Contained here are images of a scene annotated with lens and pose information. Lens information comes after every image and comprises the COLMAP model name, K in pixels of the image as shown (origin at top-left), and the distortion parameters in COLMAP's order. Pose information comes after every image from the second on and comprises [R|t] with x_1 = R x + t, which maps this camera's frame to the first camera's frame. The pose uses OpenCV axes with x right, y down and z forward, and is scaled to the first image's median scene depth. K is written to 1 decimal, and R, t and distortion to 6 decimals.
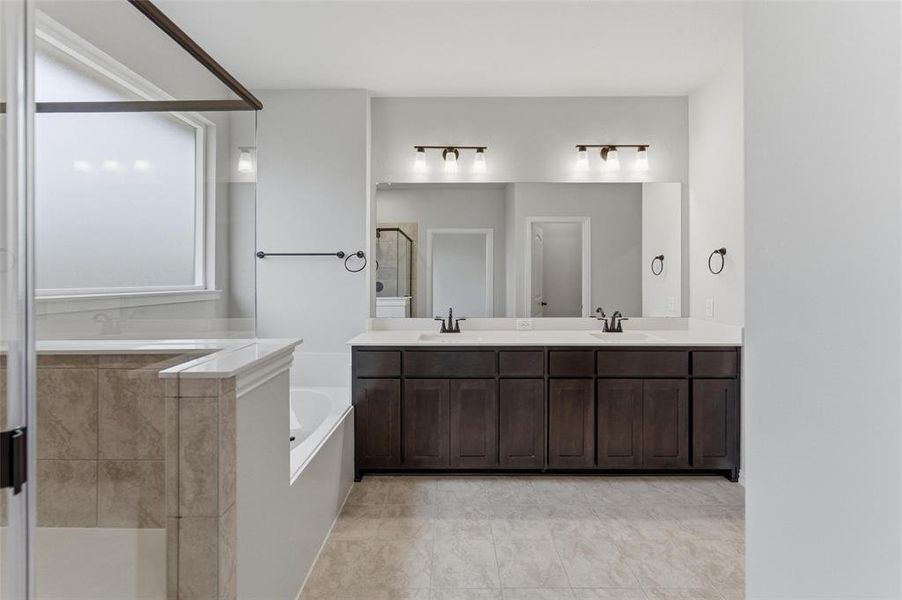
lens RADIAL K [[378.0, 0, 452.0], [0, 378.0, 280.3], [0, 0, 1]] dist [0.001940, 0.000085]
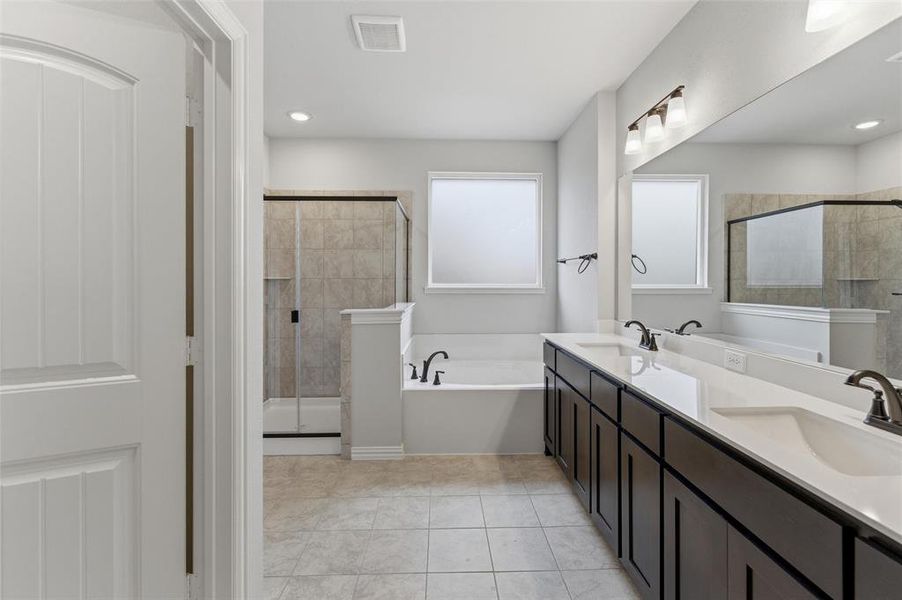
lens RADIAL K [[378.0, 0, 452.0], [0, 378.0, 280.3], [0, 0, 1]] dist [0.001940, 0.000085]
pose [[0.037678, 0.004234, -0.999281, 1.075942], [-0.001700, 0.999990, 0.004173, -0.007929], [0.999288, 0.001542, 0.037685, 0.802839]]
